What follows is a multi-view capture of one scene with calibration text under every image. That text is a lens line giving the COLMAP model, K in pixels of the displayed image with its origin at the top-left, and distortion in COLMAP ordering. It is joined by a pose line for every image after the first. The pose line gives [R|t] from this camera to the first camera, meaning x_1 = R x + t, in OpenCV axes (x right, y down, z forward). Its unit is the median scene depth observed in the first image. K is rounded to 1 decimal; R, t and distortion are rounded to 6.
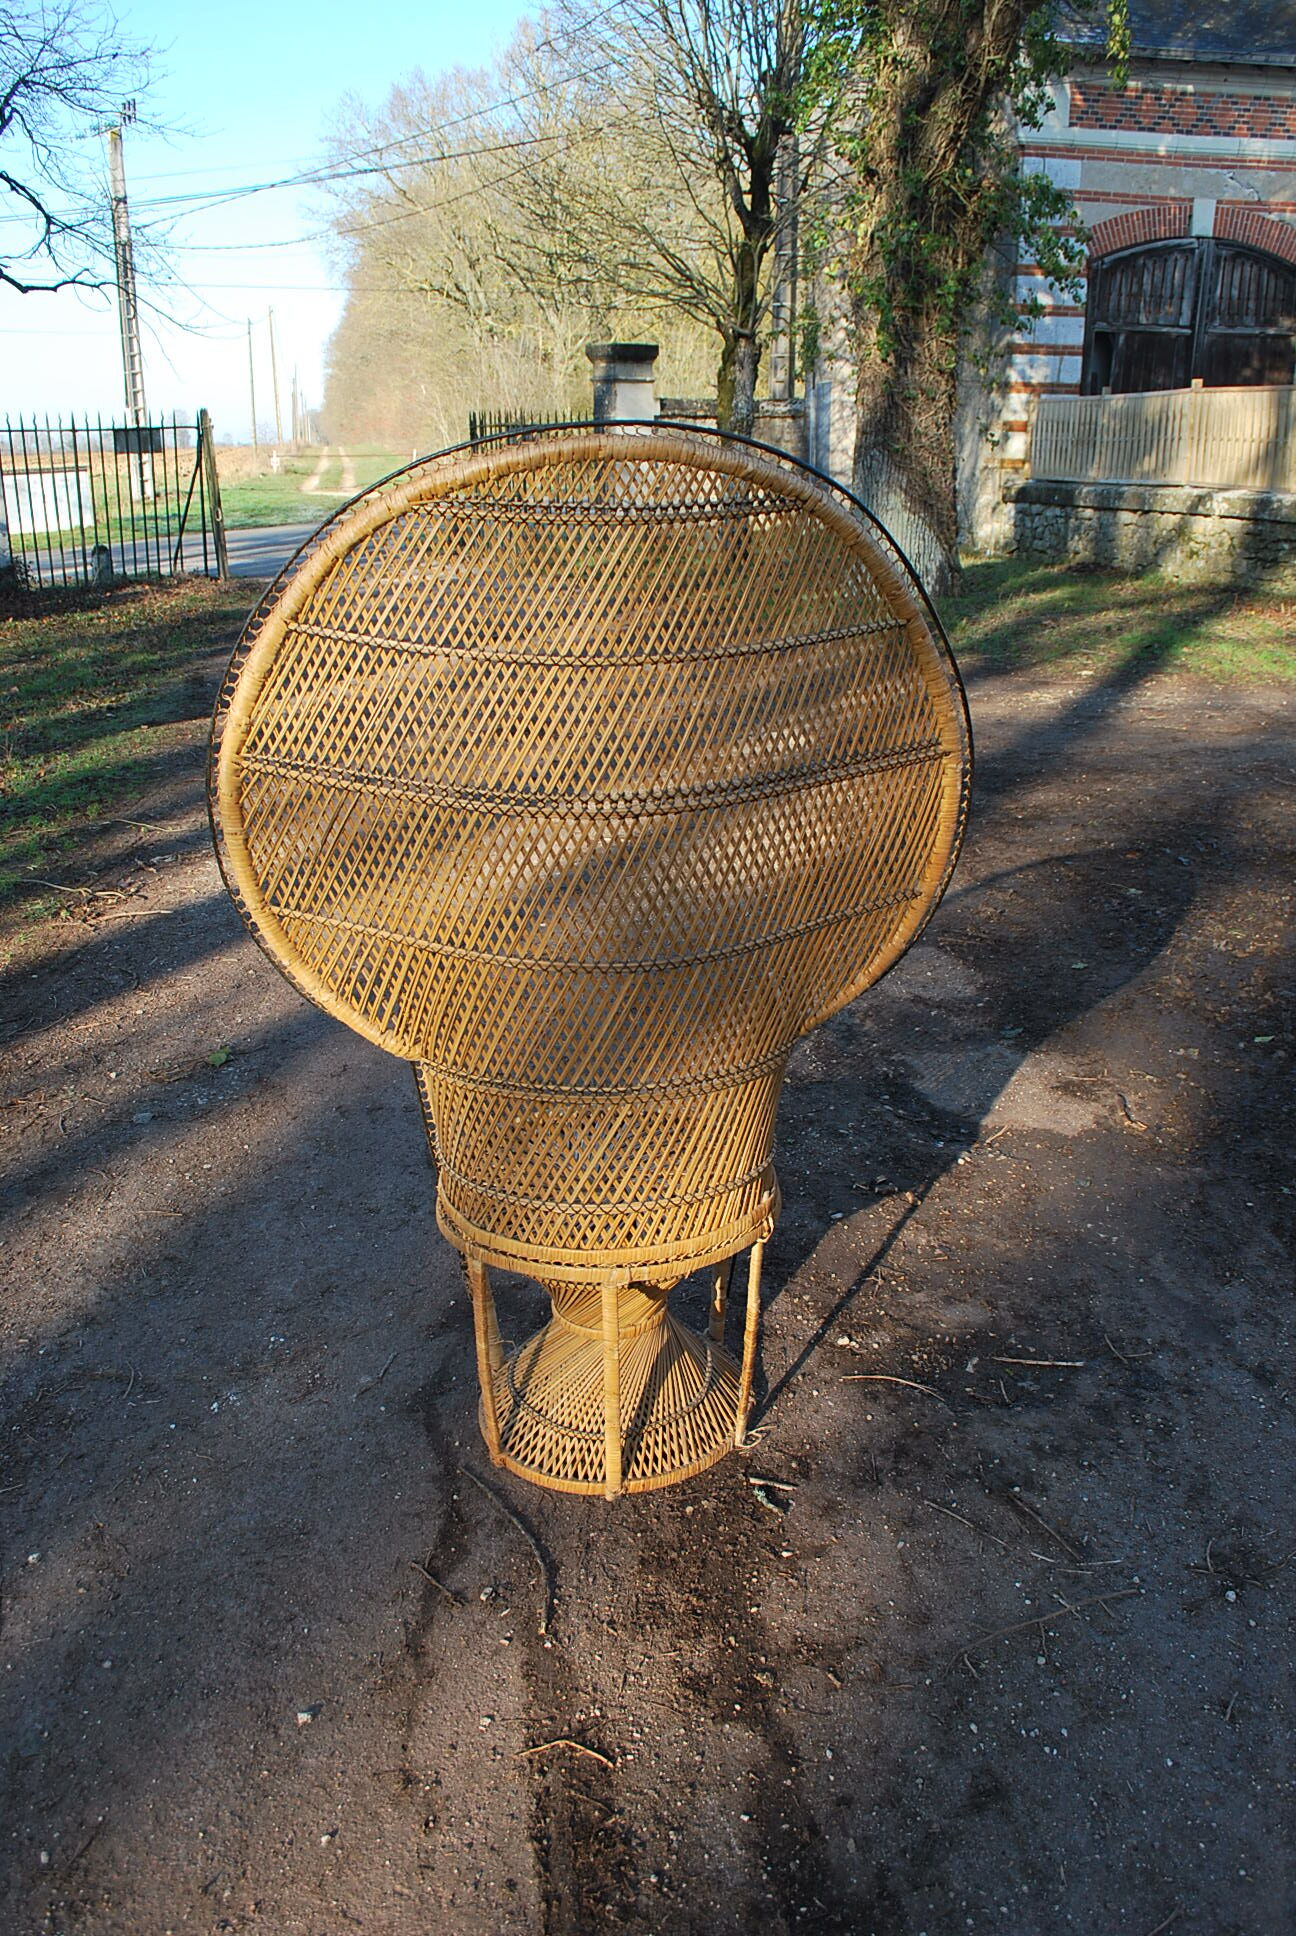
lens RADIAL K [[1540.8, 0, 648.0], [0, 1540.8, 968.0], [0, 0, 1]] dist [-0.086417, 0.000031]
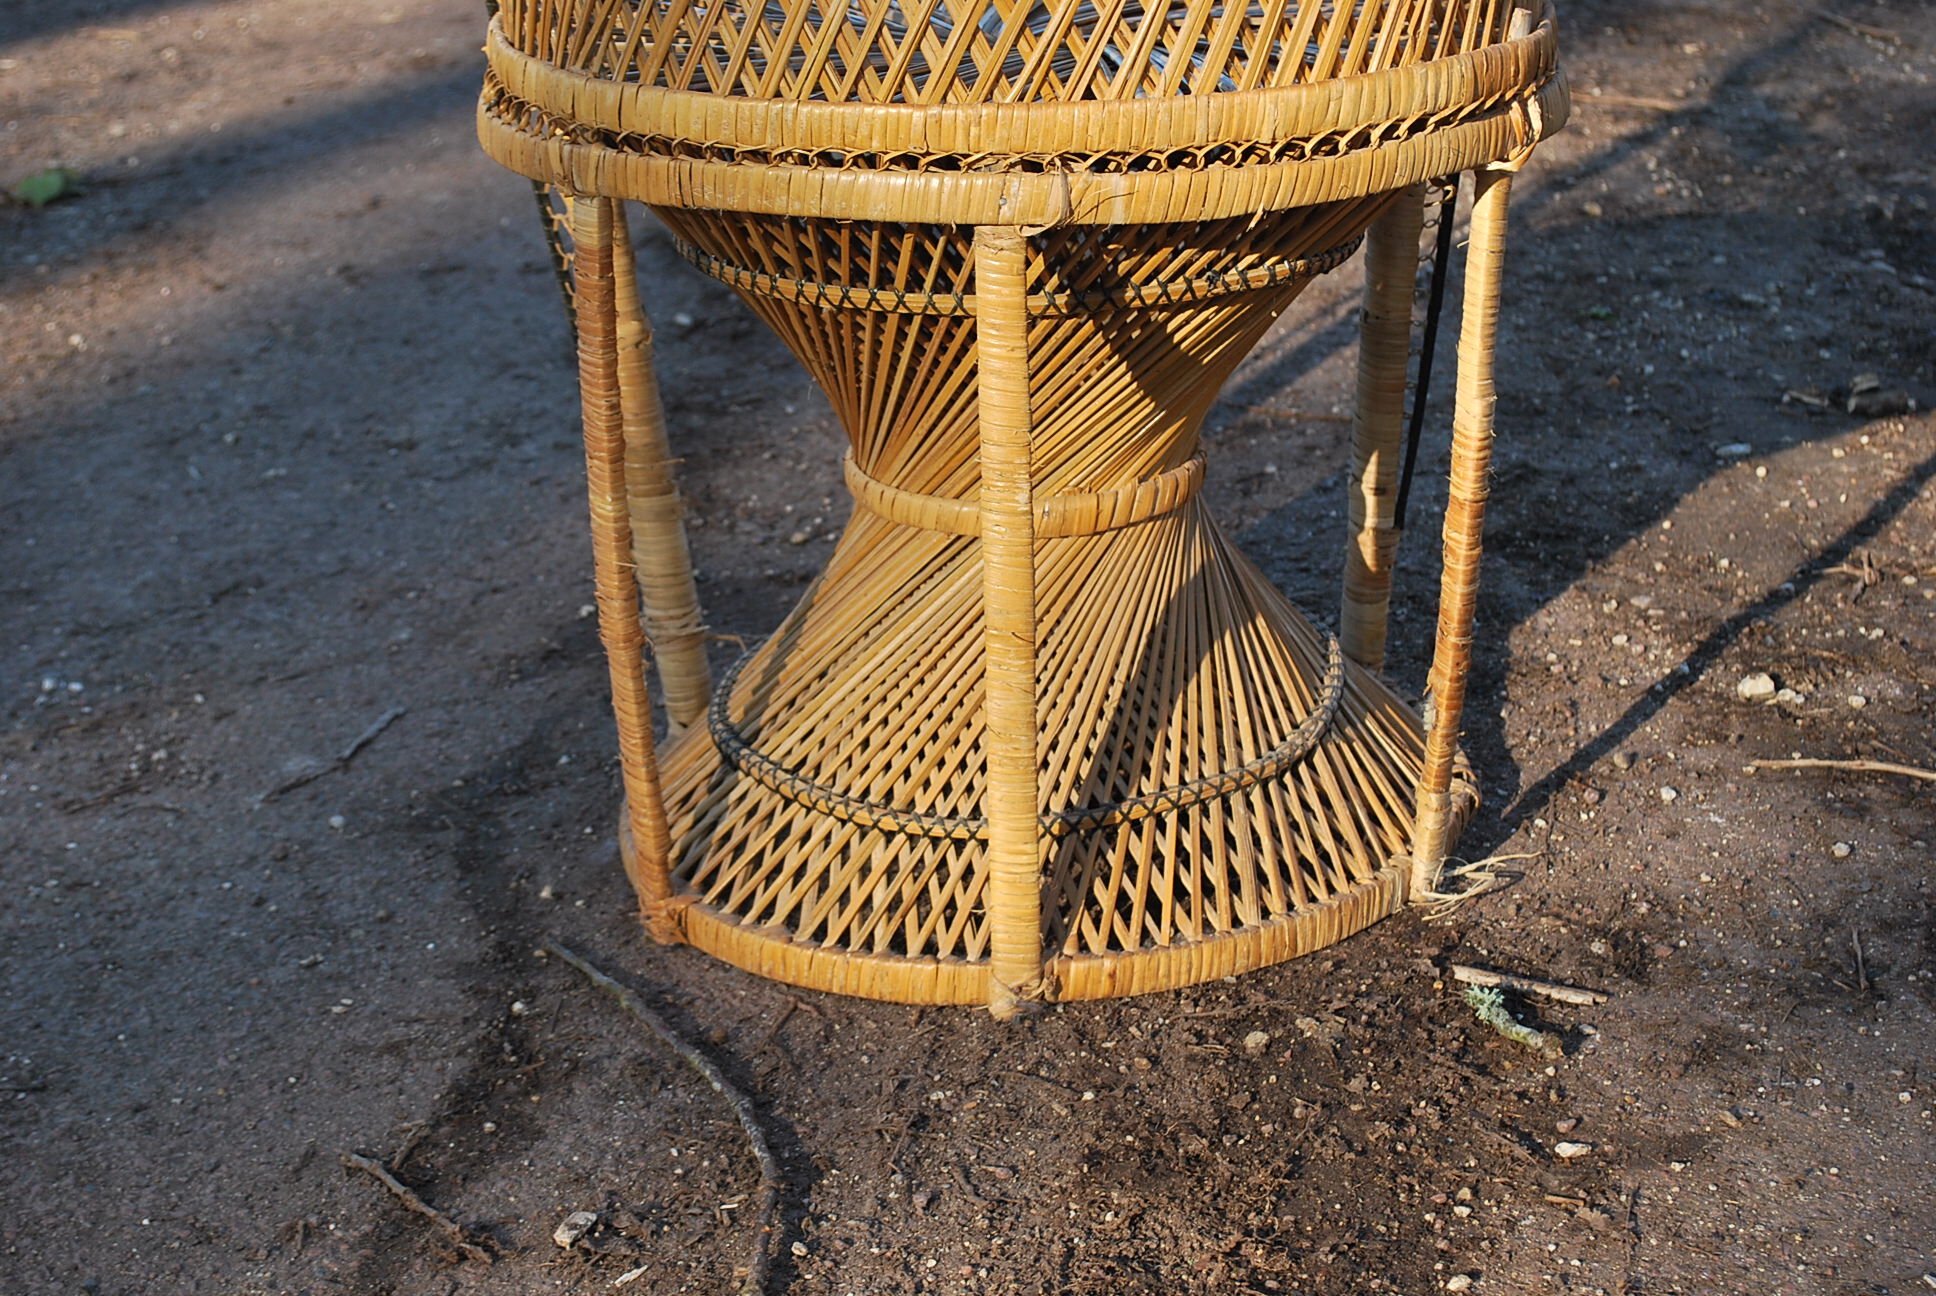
lens RADIAL K [[3532.9, 0, 997.9], [0, 3532.9, 646.9], [0, 0, 1]] dist [0.054501, -0.327690]
pose [[0.996940, 0.014280, -0.076854, 0.028289], [-0.013407, 0.999840, 0.011865, 0.260780], [0.077012, -0.010799, 0.996972, 0.272308]]
